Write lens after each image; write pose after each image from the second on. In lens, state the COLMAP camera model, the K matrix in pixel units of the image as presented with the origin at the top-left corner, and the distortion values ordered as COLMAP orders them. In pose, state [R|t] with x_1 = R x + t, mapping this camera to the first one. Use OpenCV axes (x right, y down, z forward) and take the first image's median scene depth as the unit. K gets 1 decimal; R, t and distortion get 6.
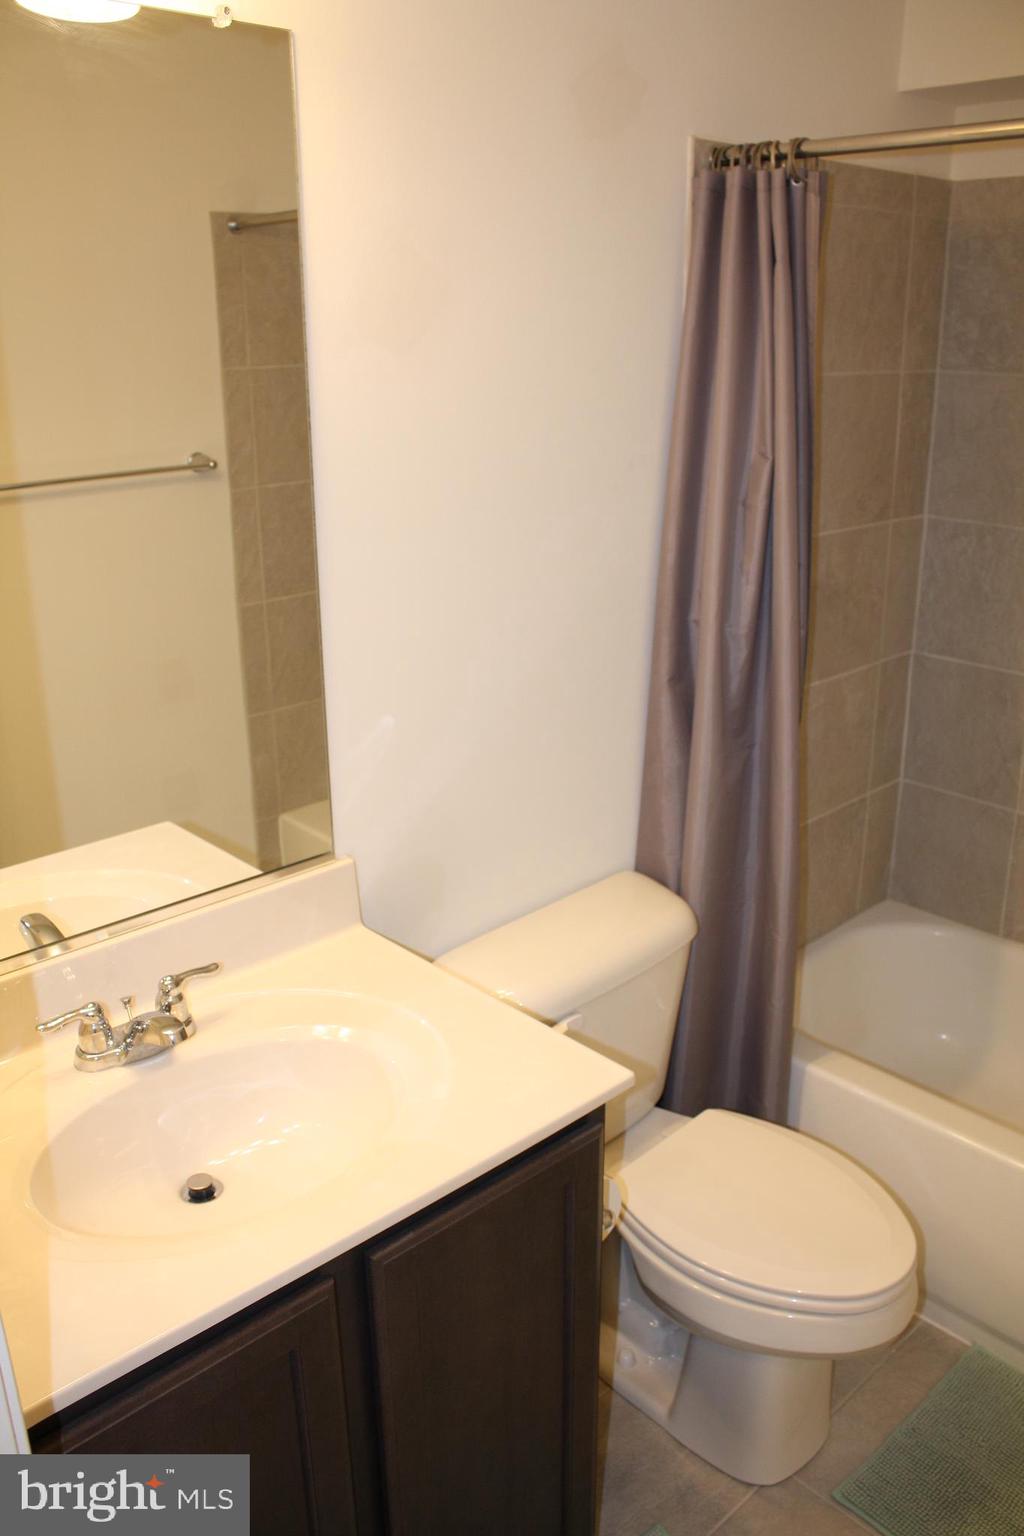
lens RADIAL K [[1276.8, 0, 514.4], [0, 1276.8, 783.8], [0, 0, 1]] dist [-0.164356, 0.130686]
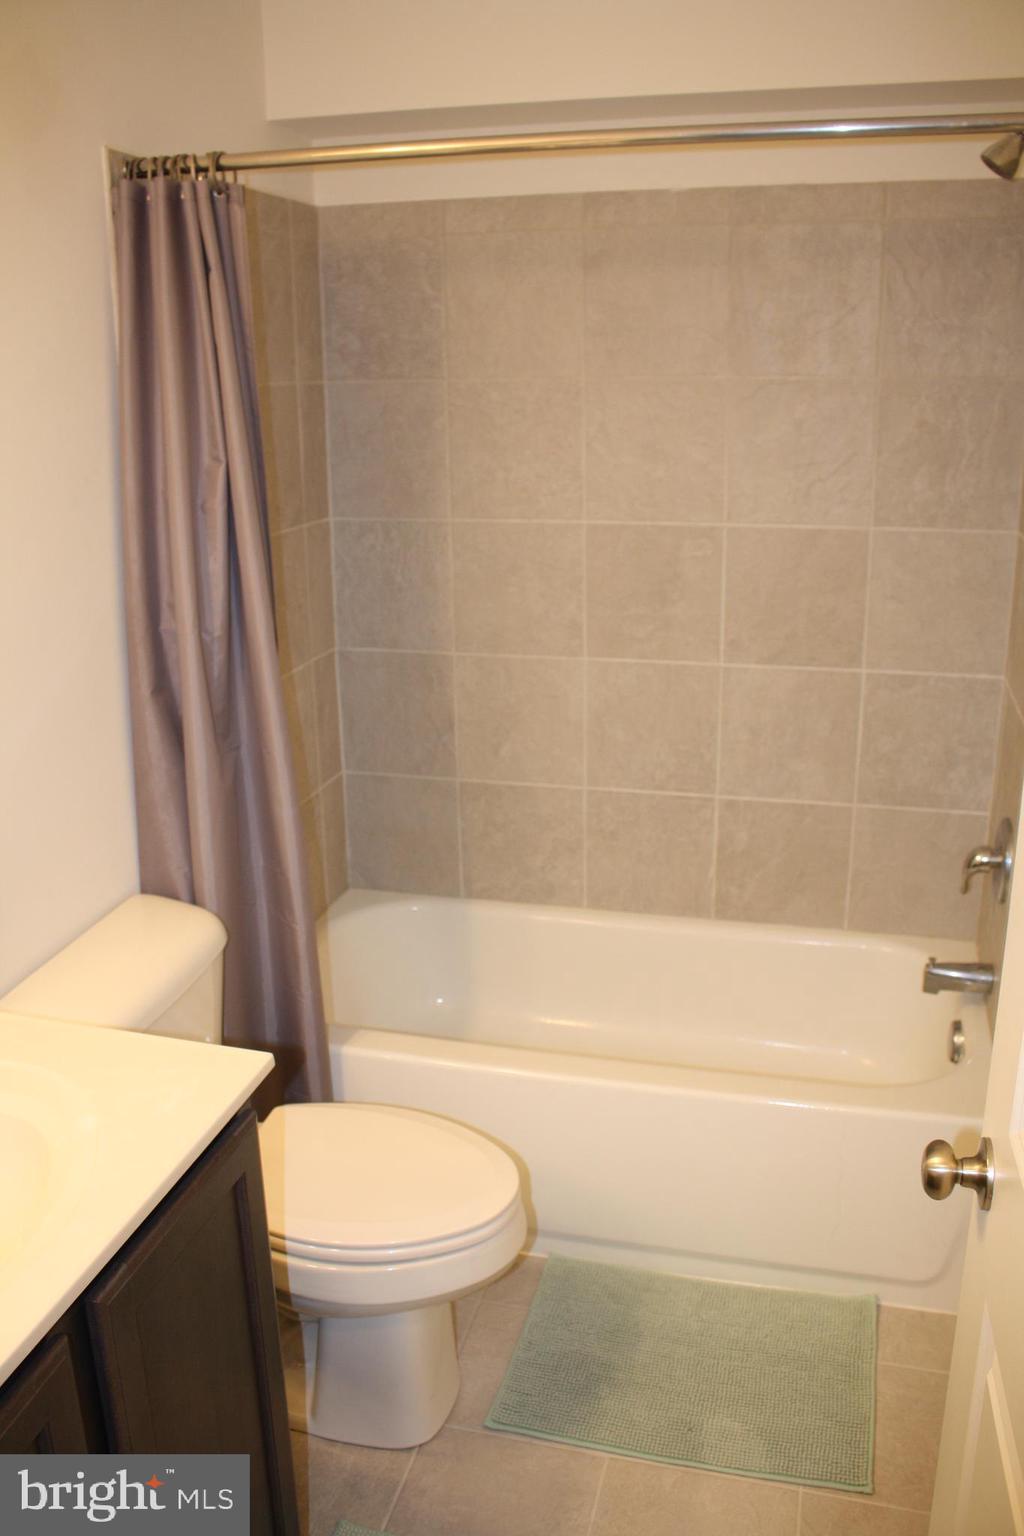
lens RADIAL K [[1276.8, 0, 514.4], [0, 1276.8, 783.8], [0, 0, 1]] dist [-0.164356, 0.130686]
pose [[0.850696, -0.166595, 0.498561, -0.137012], [0.187201, 0.982282, 0.008810, 0.031892], [-0.491195, 0.085837, 0.866810, 0.018102]]
